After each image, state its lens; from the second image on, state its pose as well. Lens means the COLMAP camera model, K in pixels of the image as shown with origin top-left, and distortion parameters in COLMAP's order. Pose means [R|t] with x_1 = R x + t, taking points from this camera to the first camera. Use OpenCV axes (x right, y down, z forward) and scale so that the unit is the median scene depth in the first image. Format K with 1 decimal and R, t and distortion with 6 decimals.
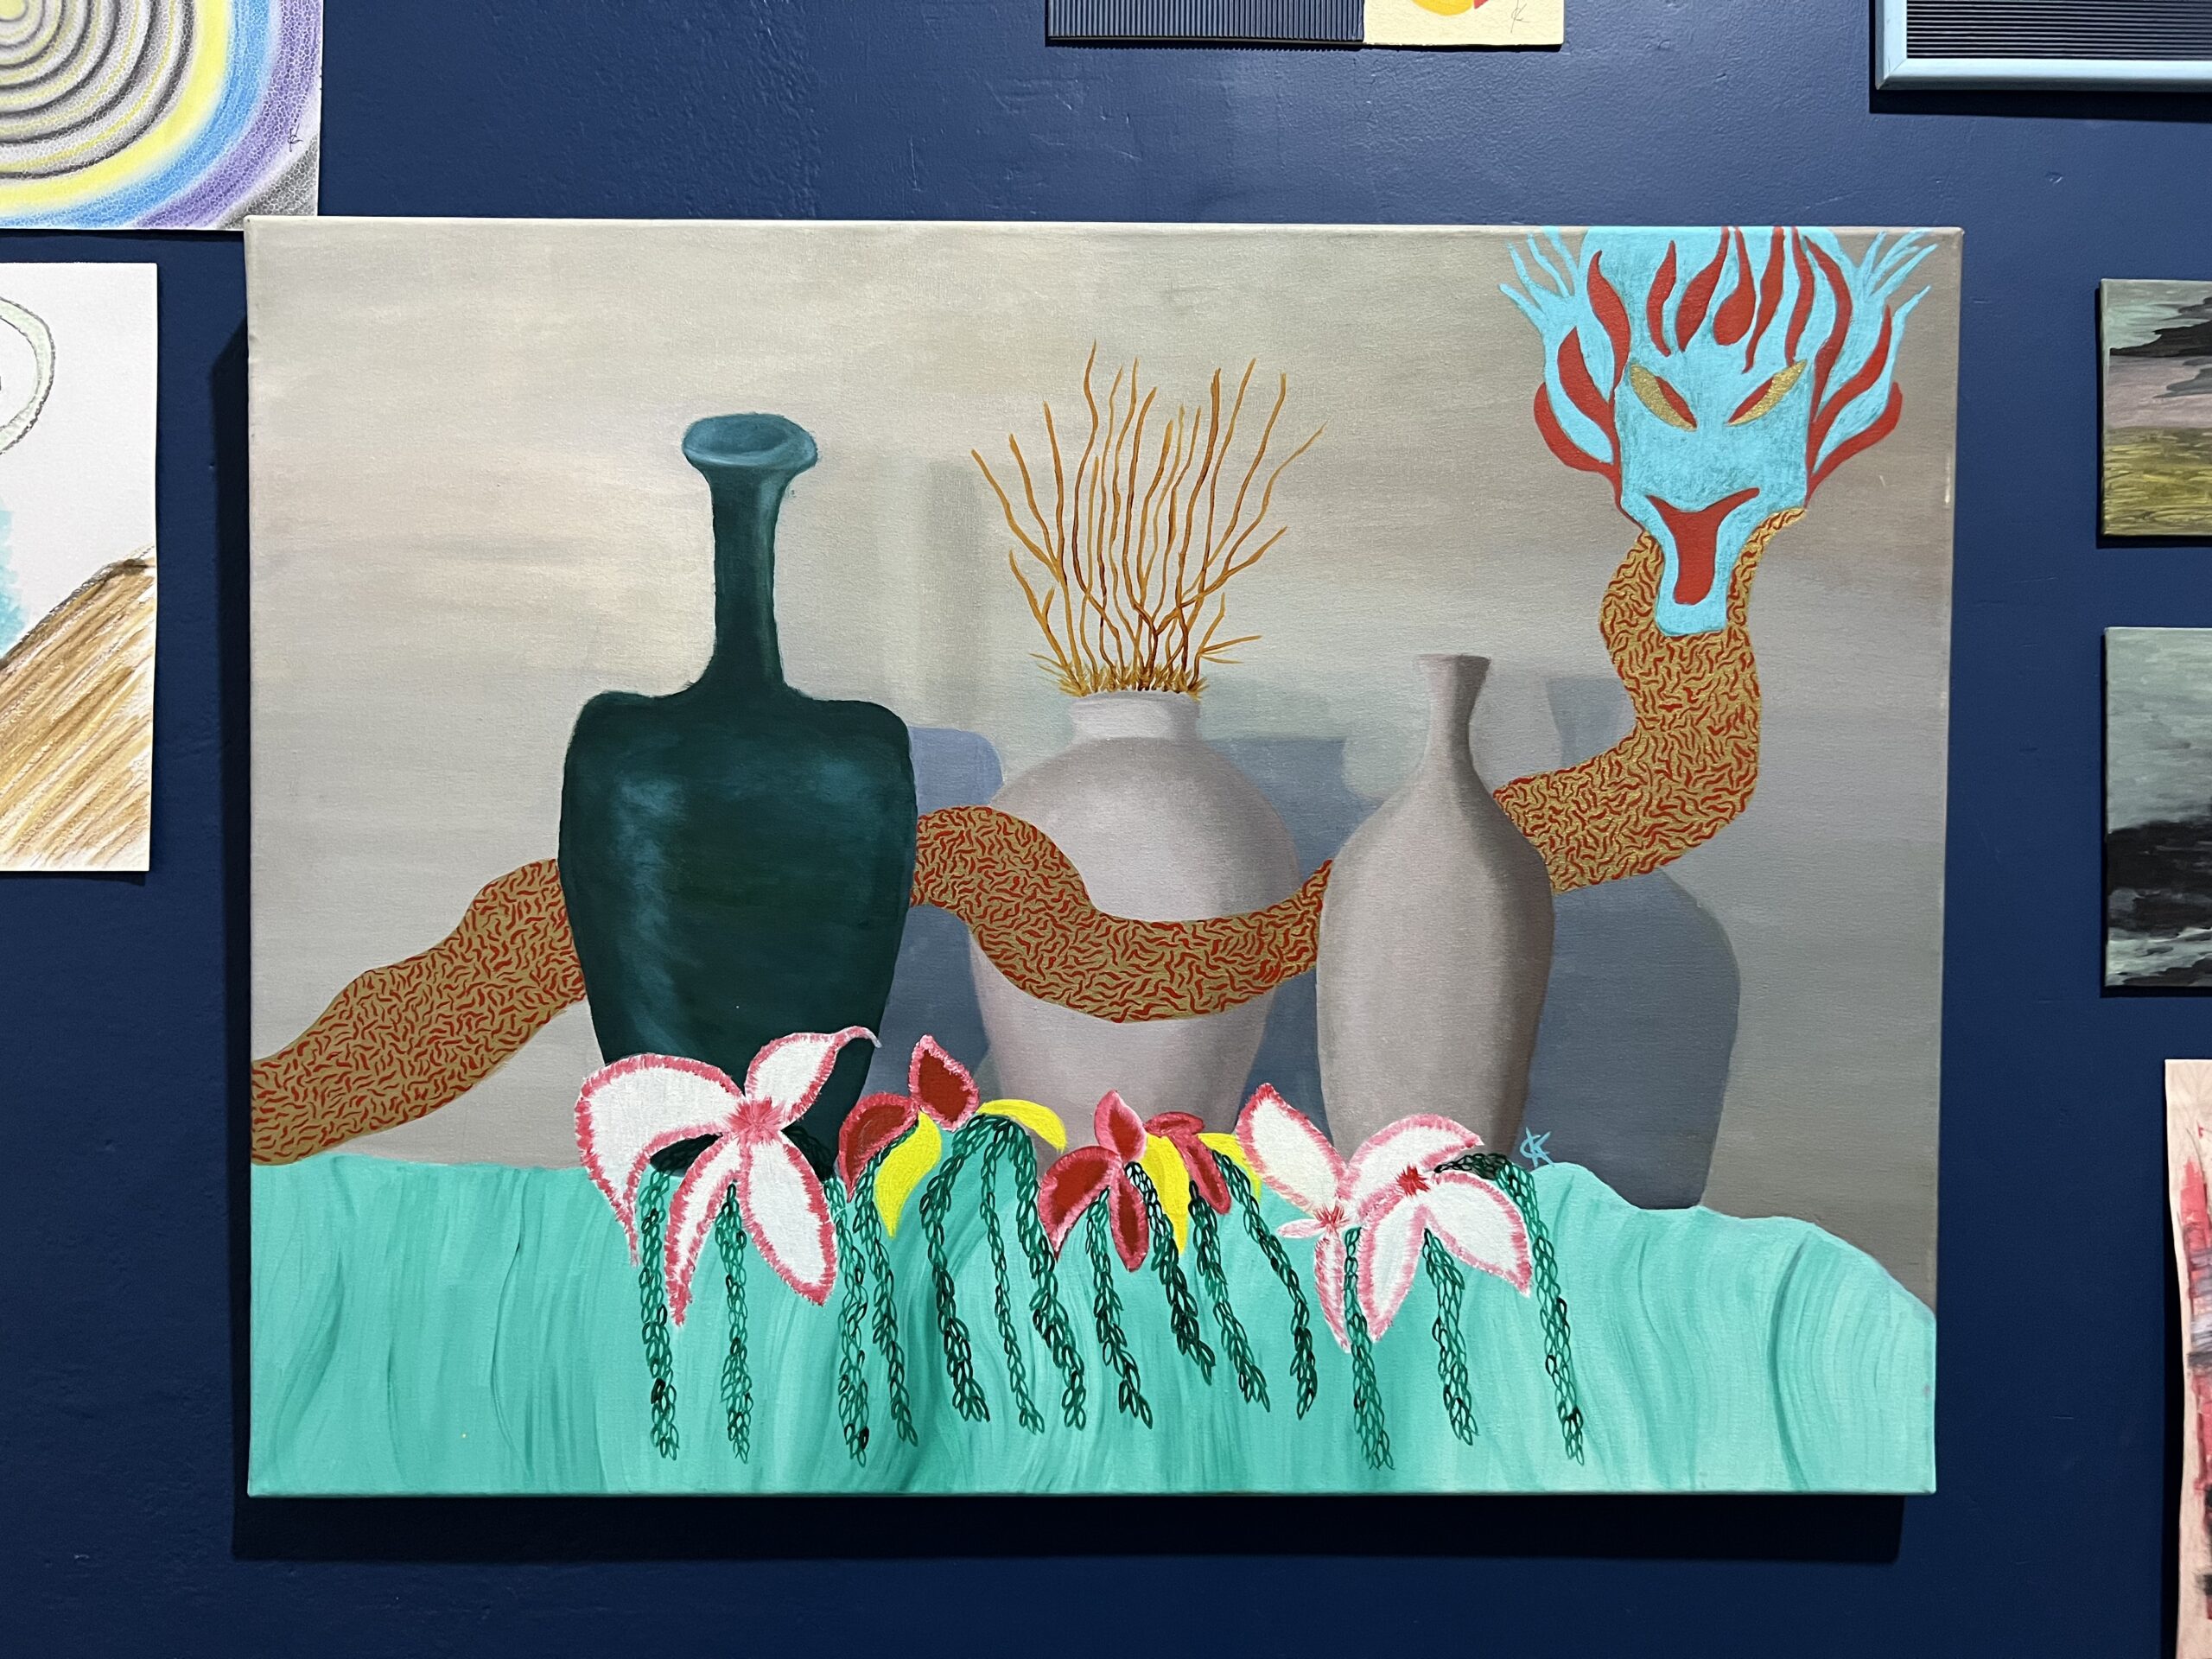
lens RADIAL K [[1674.5, 0, 1214.5], [0, 1674.5, 826.3], [0, 0, 1]] dist [0.052172, -0.059249]
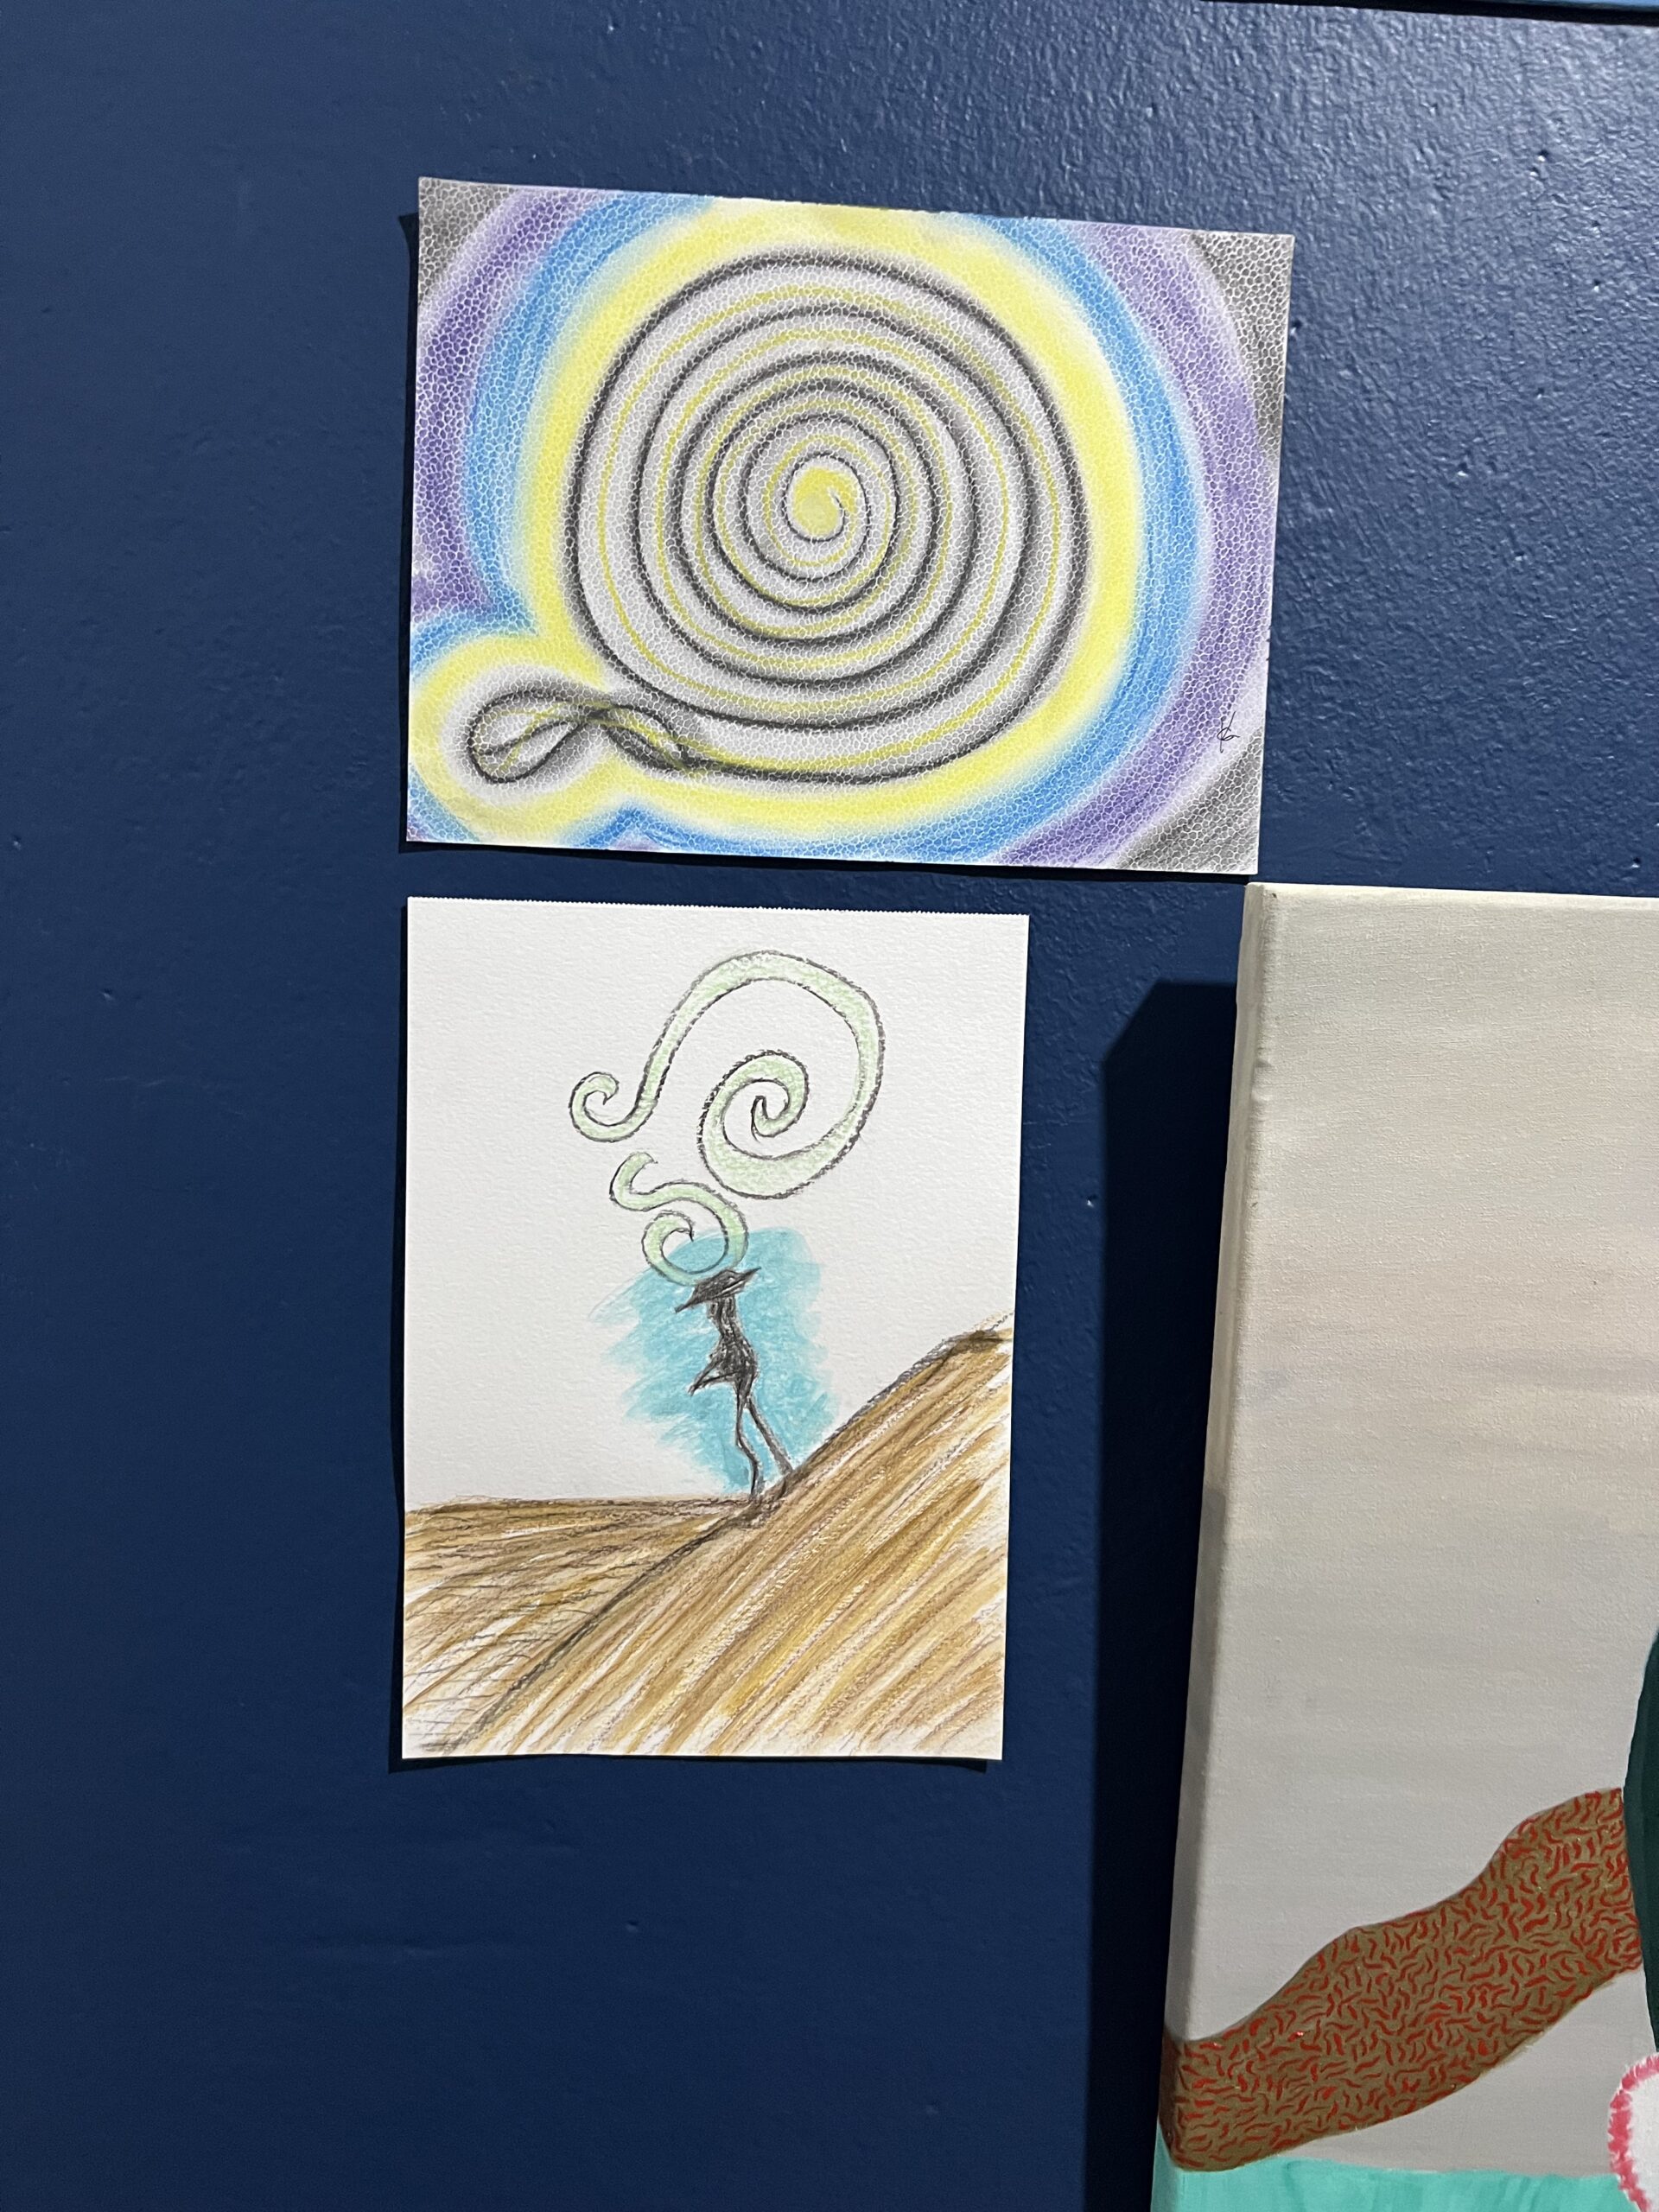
lens RADIAL K [[1740.5, 0, 754.5], [0, 1740.5, 1091.9], [0, 0, 1]] dist [0.035674, -0.043600]
pose [[0.998765, 0.024666, 0.043130, -0.792940], [-0.028950, 0.994393, 0.101708, -0.340031], [-0.040379, -0.102831, 0.993879, 0.292428]]
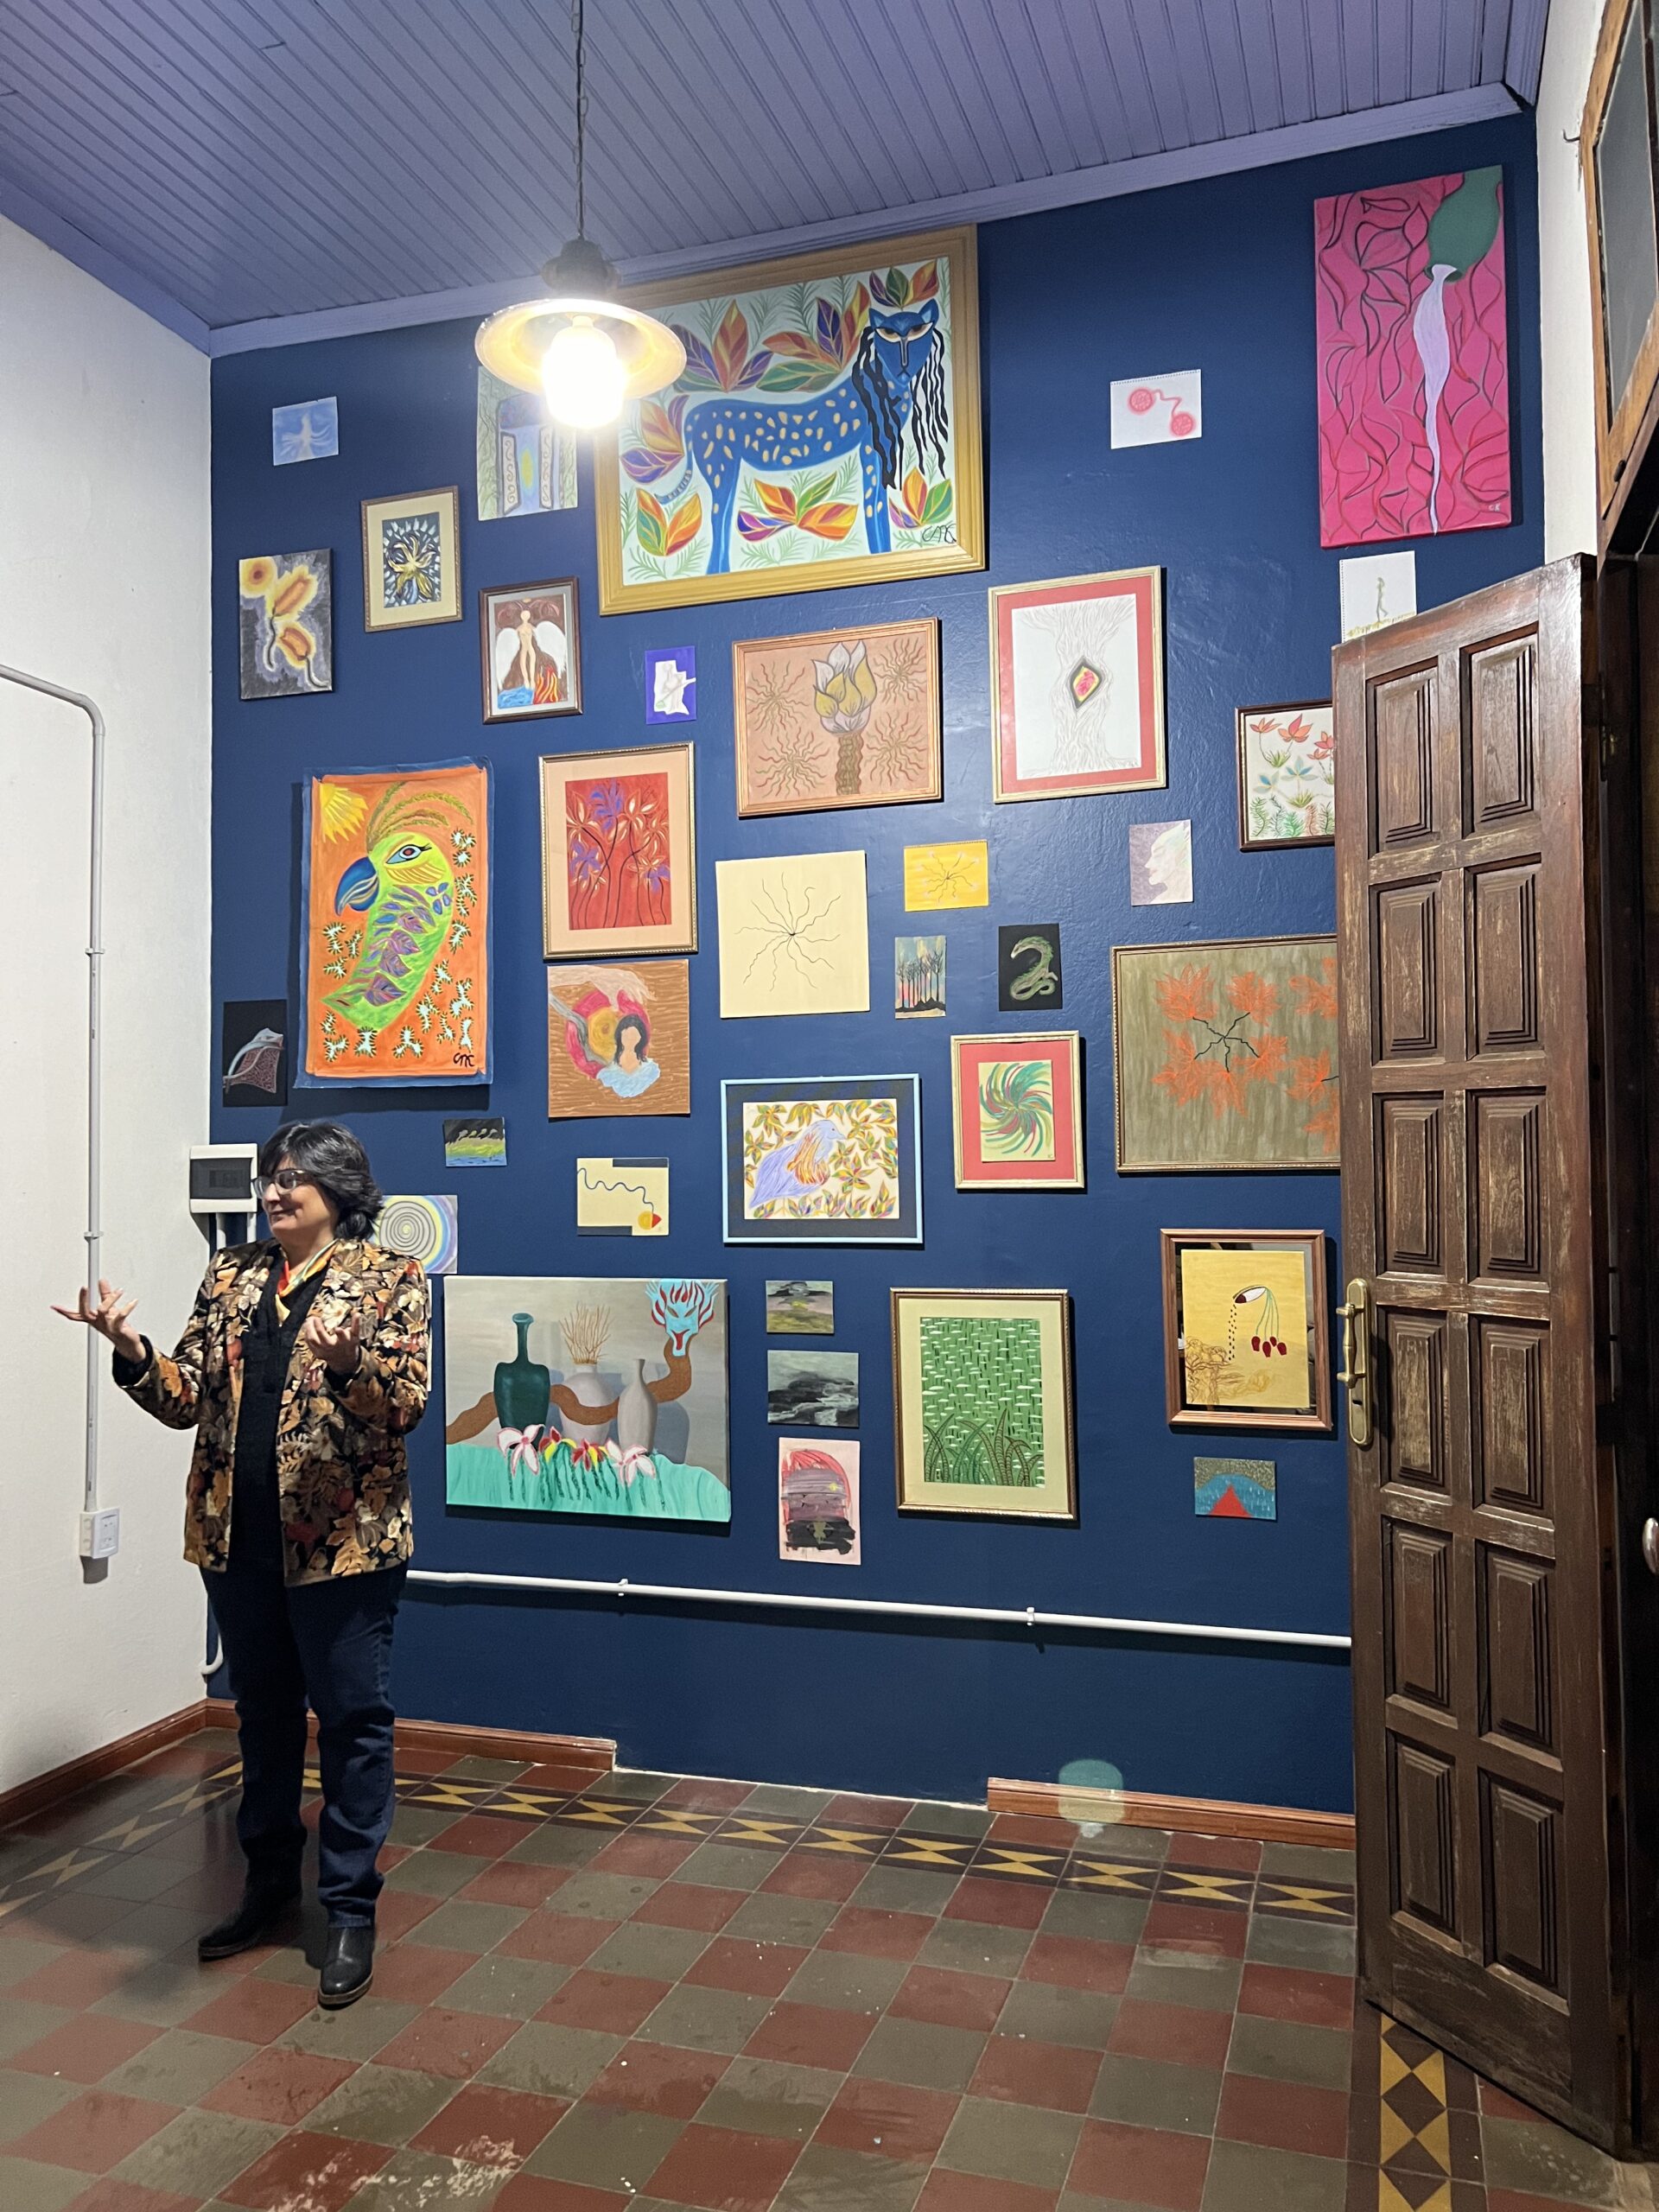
lens RADIAL K [[1667.7, 0, 833.3], [0, 1667.7, 1080.0], [0, 0, 1]] dist [0.158545, -0.404115]
pose [[0.944019, -0.030756, -0.328455, 2.516721], [0.020268, 0.999171, -0.035309, -0.787103], [0.329268, 0.026675, 0.943860, -3.889402]]
